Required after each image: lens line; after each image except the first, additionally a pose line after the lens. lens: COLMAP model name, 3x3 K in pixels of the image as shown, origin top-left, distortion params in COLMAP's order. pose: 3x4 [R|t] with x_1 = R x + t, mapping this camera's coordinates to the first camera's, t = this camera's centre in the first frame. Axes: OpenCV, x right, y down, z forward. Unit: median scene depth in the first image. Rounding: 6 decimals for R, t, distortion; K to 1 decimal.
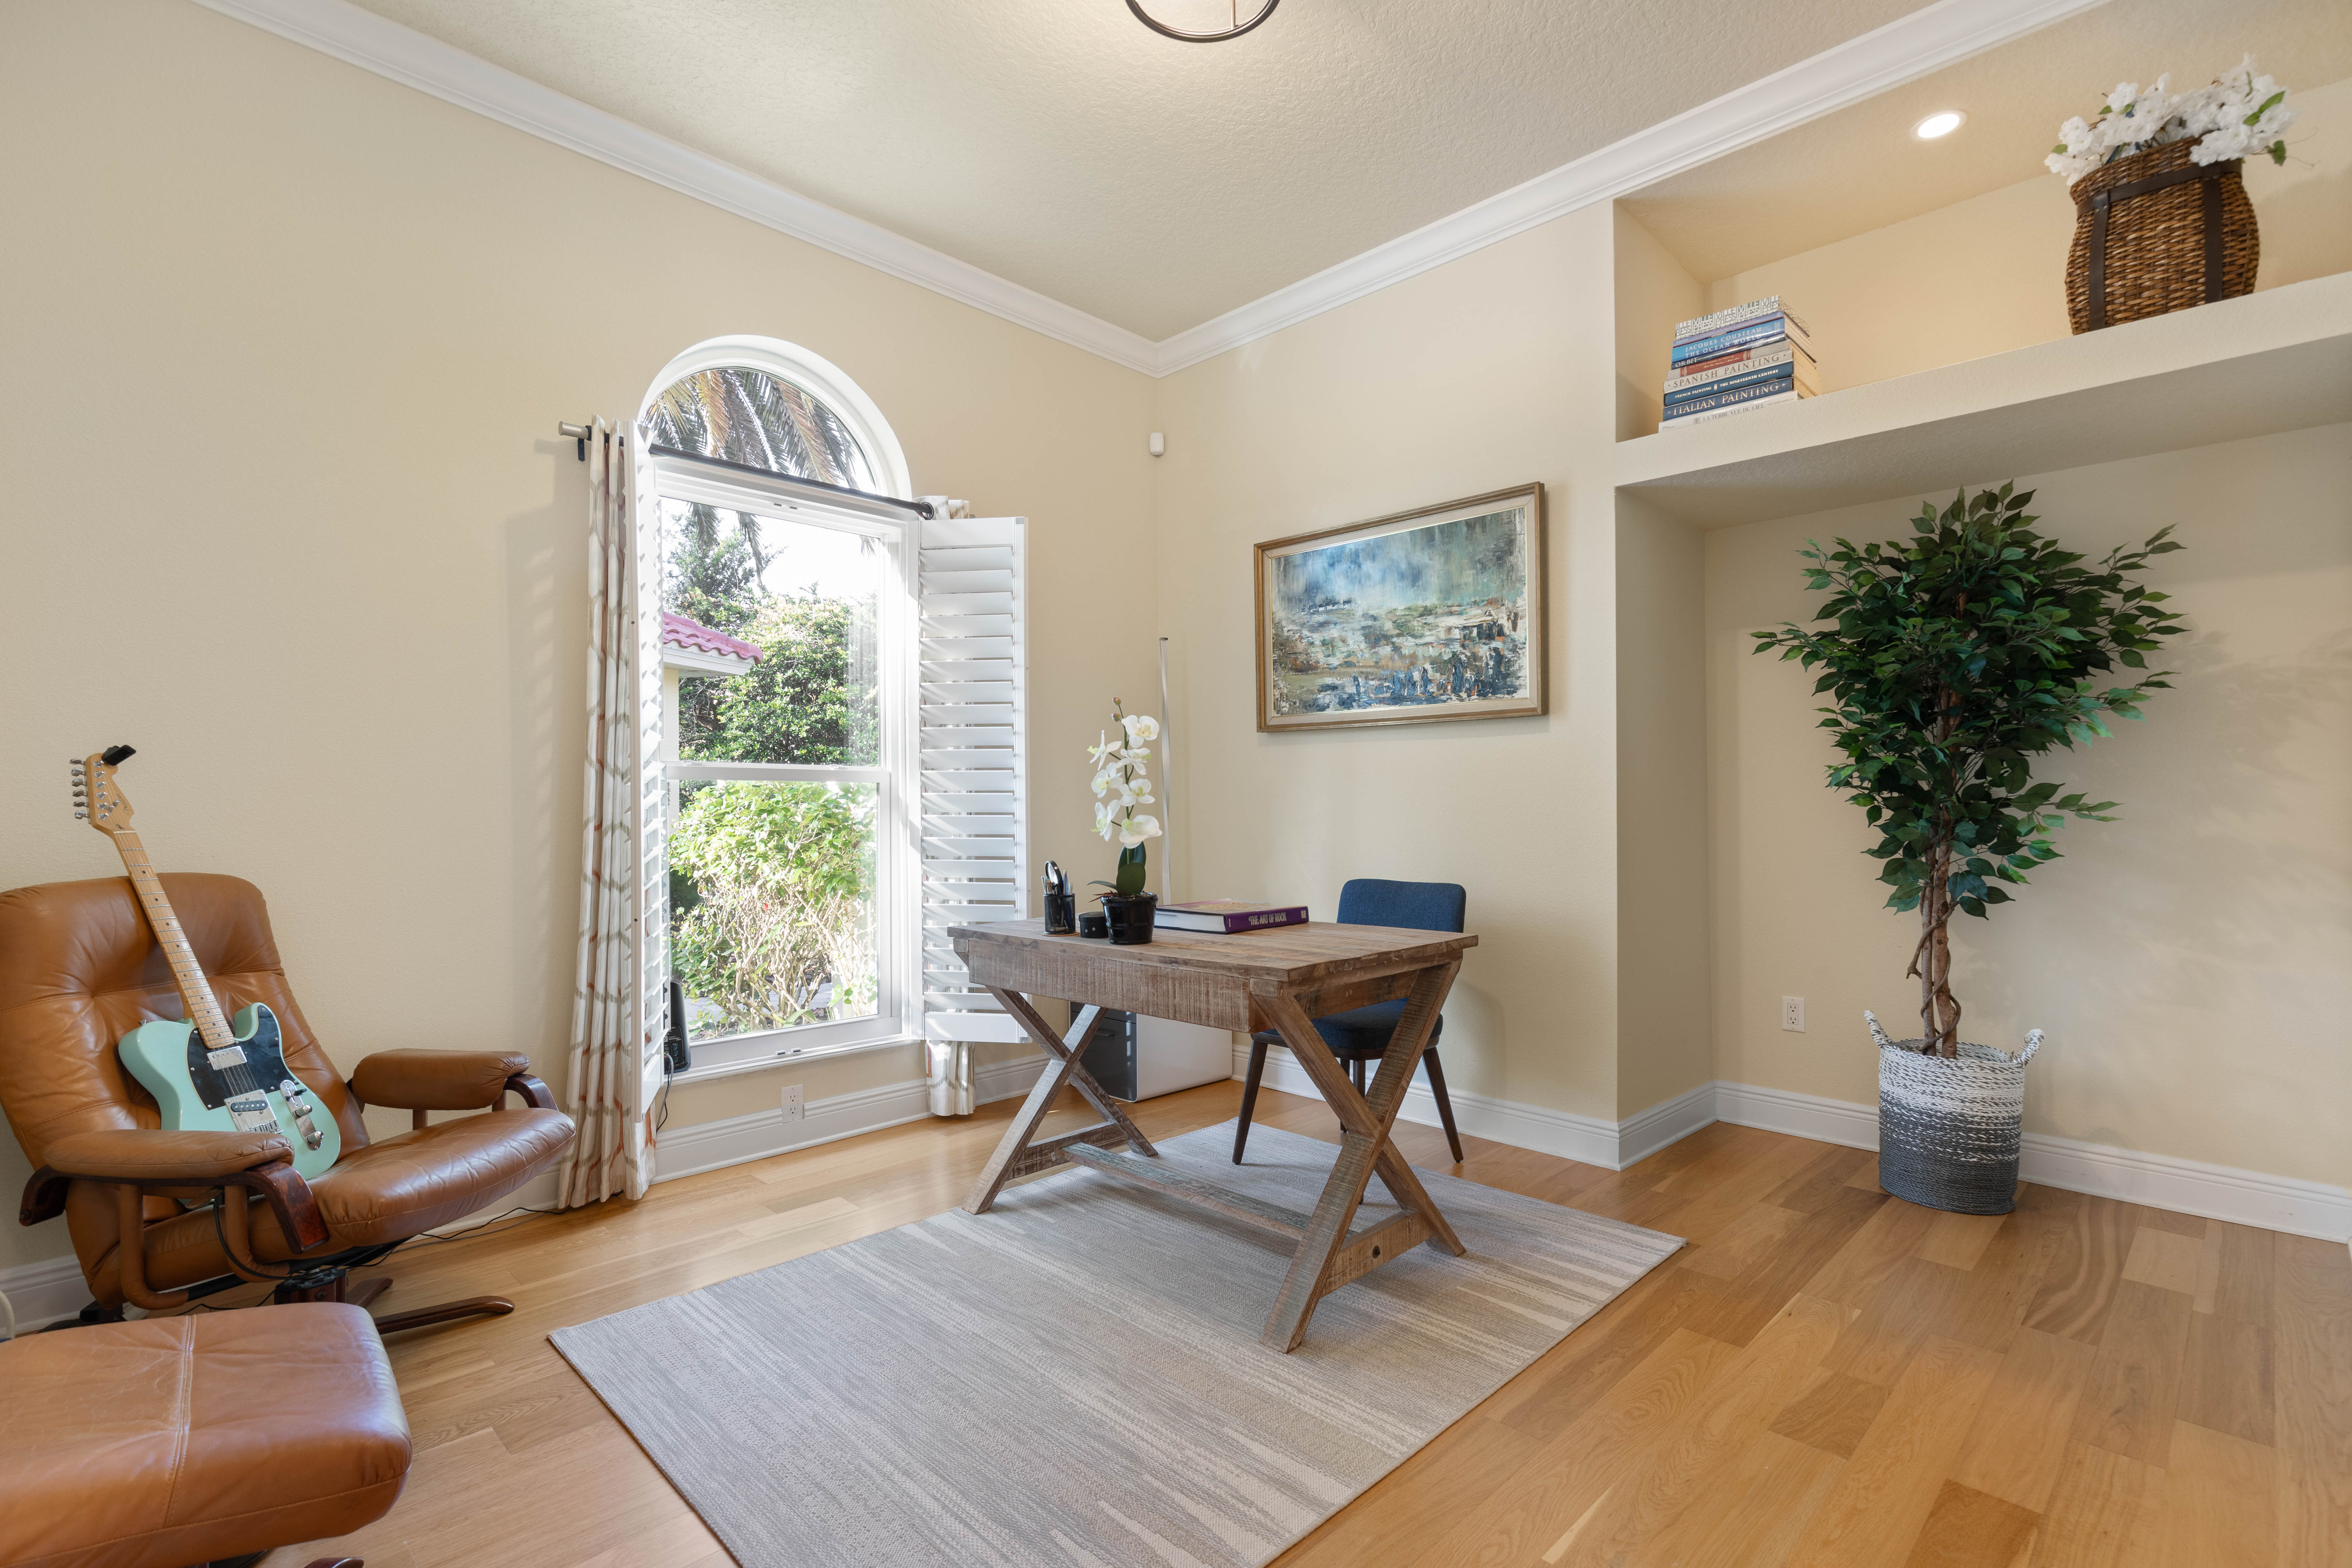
lens RADIAL K [[1083.4, 0, 1181.2], [0, 1083.4, 791.0], [0, 0, 1]] dist [0.011432, -0.000750]
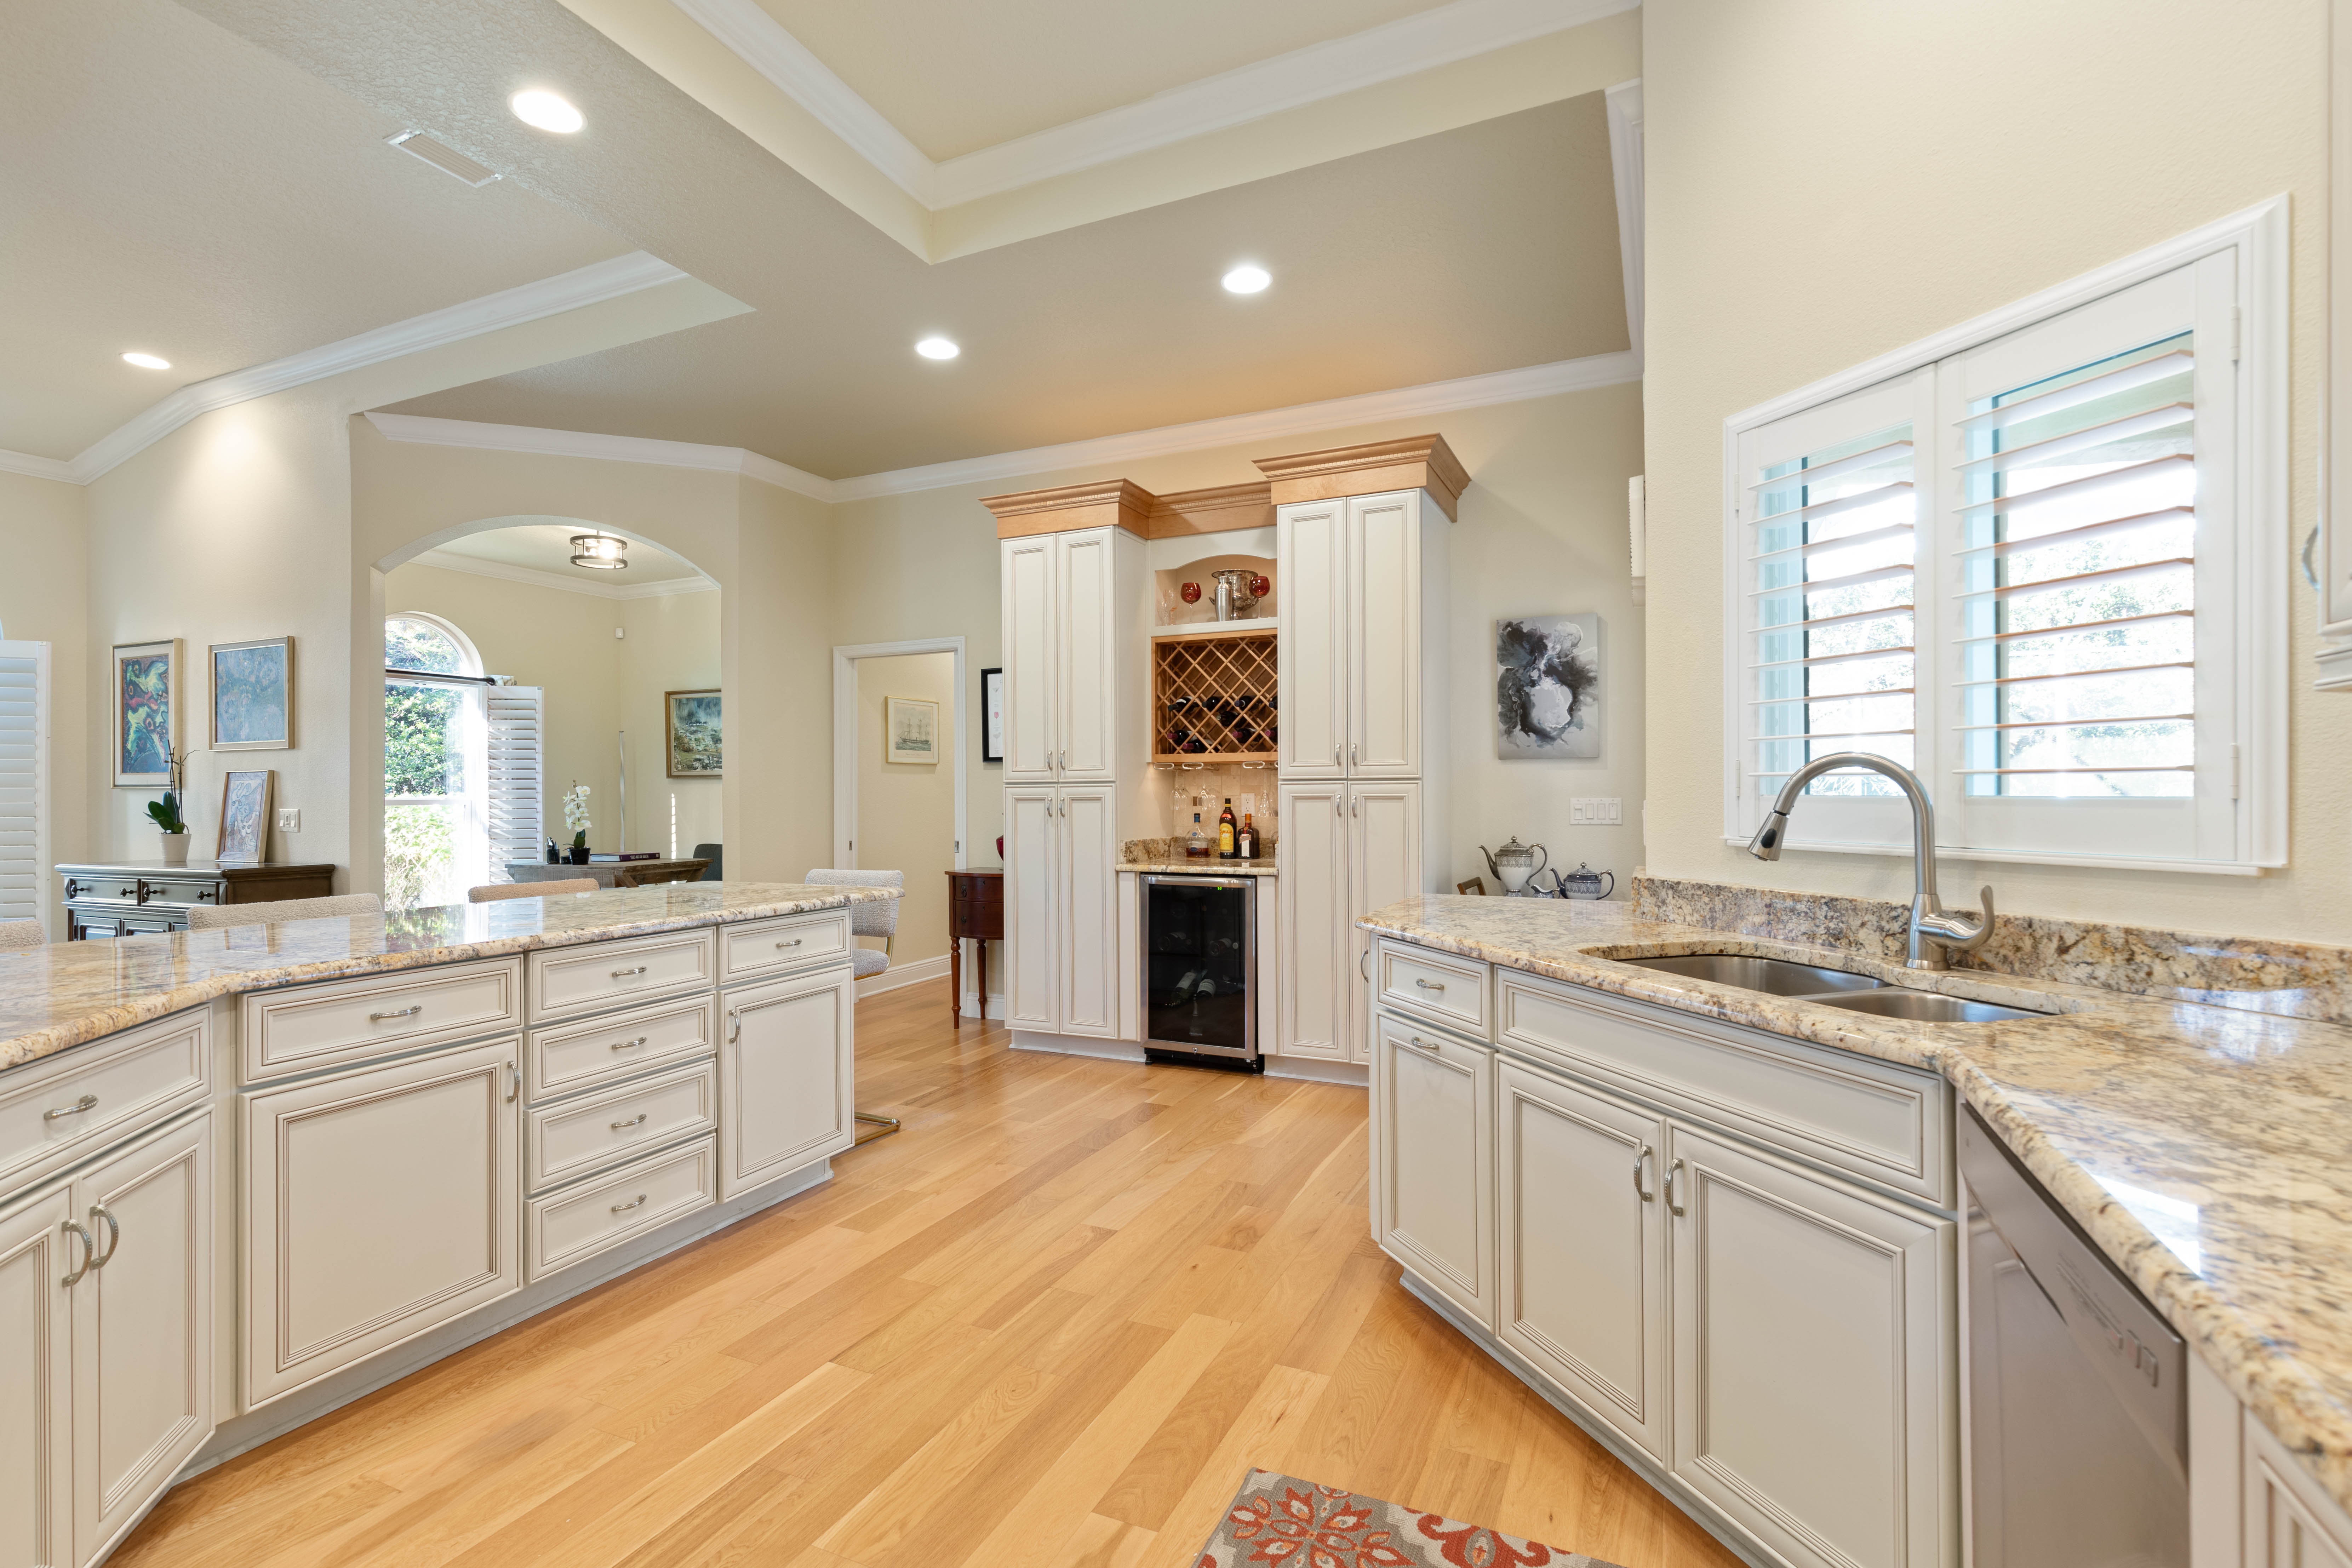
lens RADIAL K [[1083.3, 0, 1170.1], [0, 1083.3, 782.5], [0, 0, 1]] dist [0.011432, -0.000750]
pose [[0.939887, -0.004686, 0.341453, 0.319368], [0.001742, 0.999959, 0.008926, -0.073678], [-0.341481, -0.007795, 0.939856, -1.623531]]
